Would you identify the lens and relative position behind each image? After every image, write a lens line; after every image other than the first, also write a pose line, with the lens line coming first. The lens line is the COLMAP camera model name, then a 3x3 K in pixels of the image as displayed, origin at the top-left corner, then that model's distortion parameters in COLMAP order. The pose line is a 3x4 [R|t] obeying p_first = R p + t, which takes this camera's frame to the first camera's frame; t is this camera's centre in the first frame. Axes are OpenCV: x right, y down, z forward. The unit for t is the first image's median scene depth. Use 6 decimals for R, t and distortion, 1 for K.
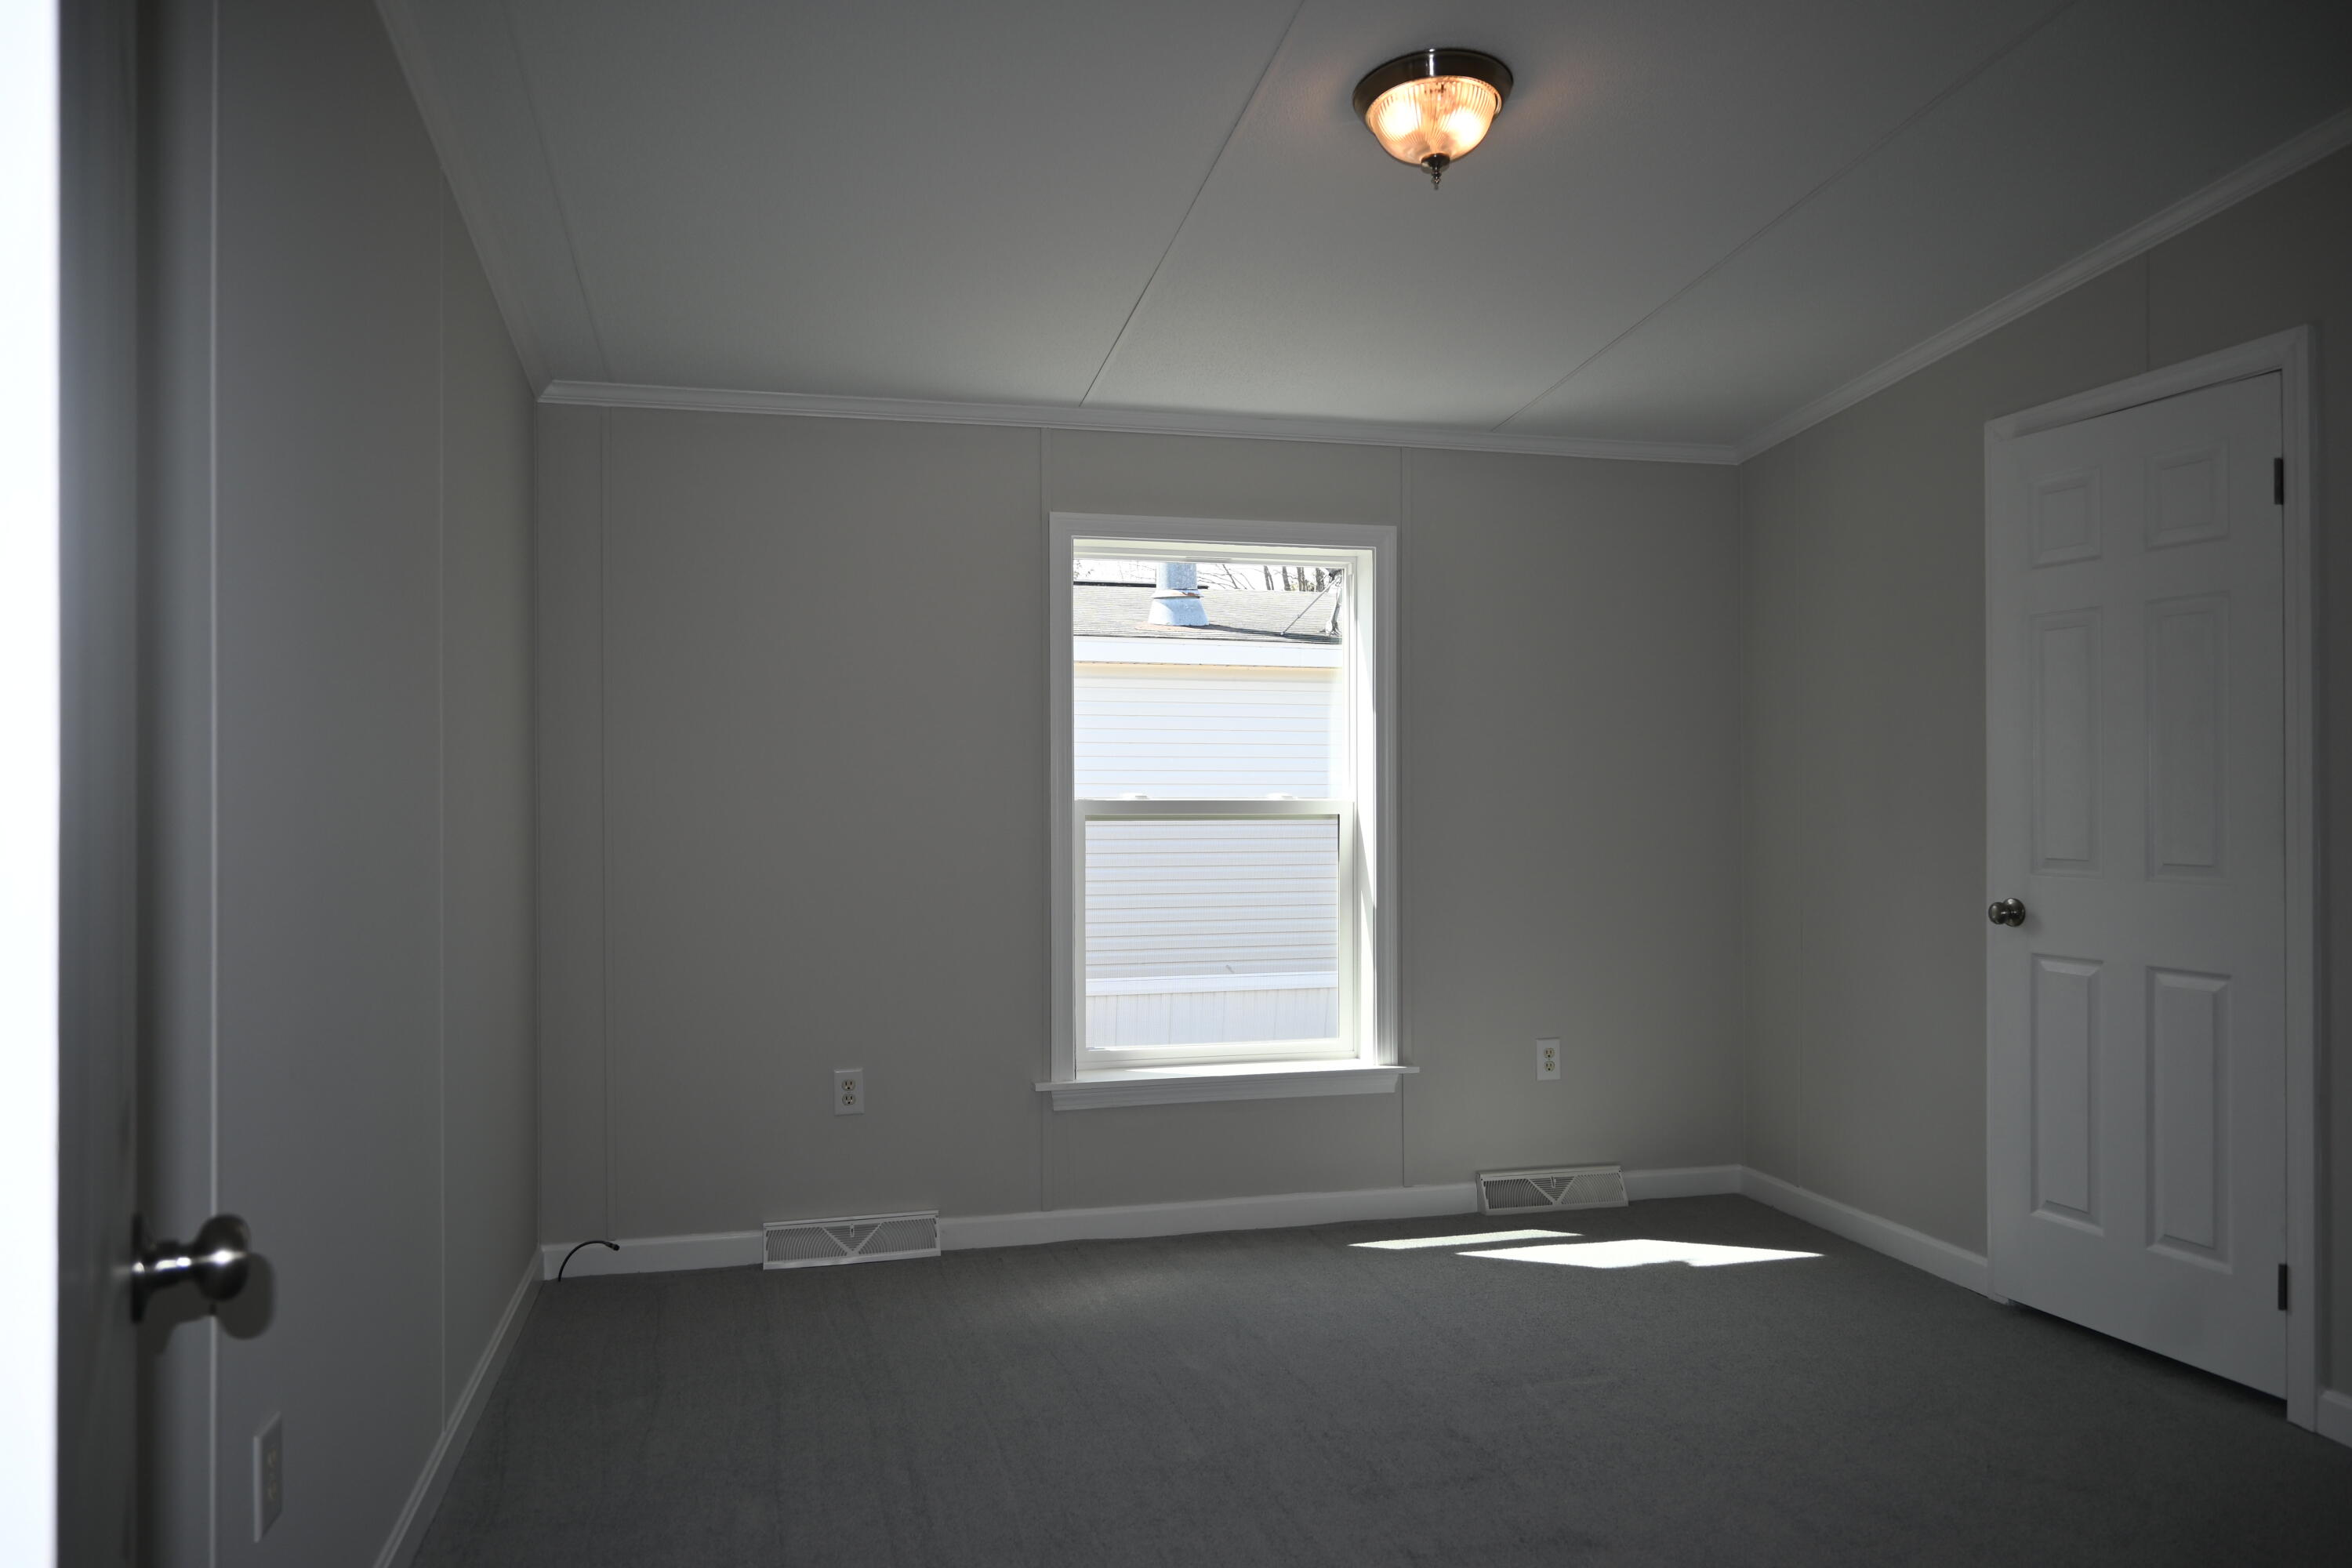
lens RADIAL K [[1607.9, 0, 1168.7], [0, 1607.9, 792.0], [0, 0, 1]] dist [-0.010391, -0.001682]
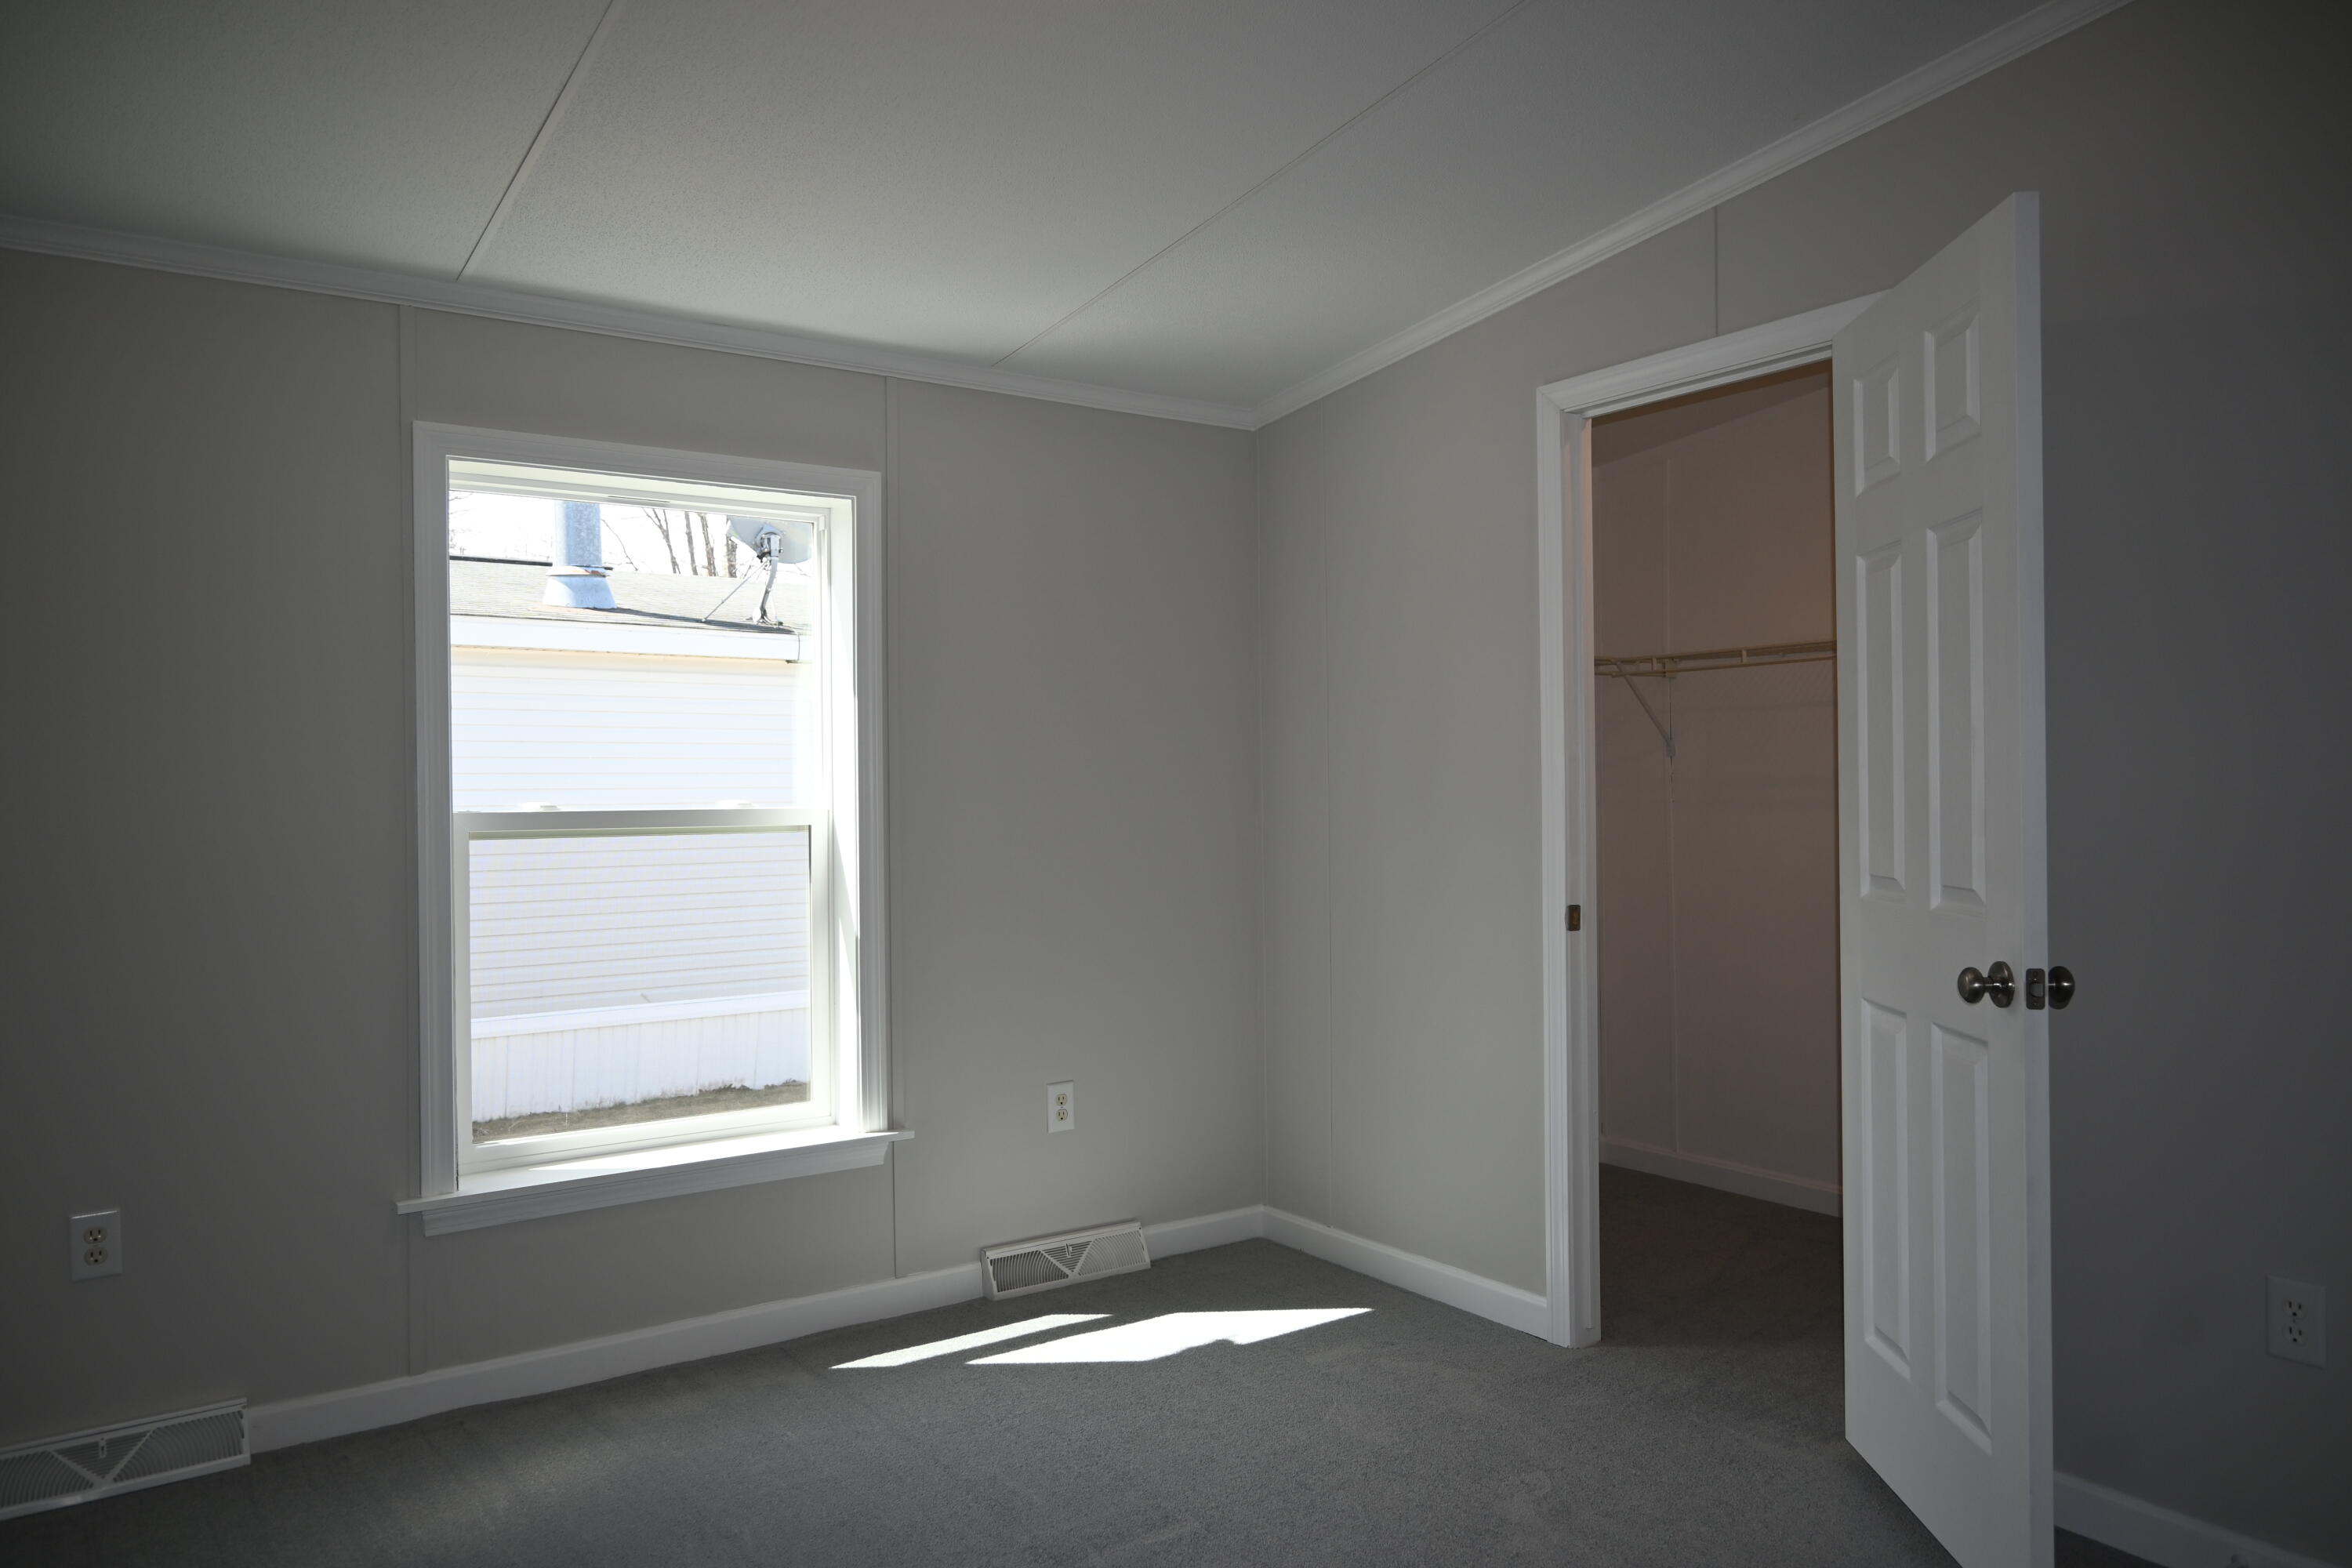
lens RADIAL K [[1595.8, 0, 1178.0], [0, 1595.8, 781.2], [0, 0, 1]] dist [-0.009034, 0.000648]
pose [[0.932547, -0.007257, 0.360975, -0.011395], [0.010138, 0.999930, -0.006086, -0.001503], [-0.360905, 0.009335, 0.932556, 0.187633]]
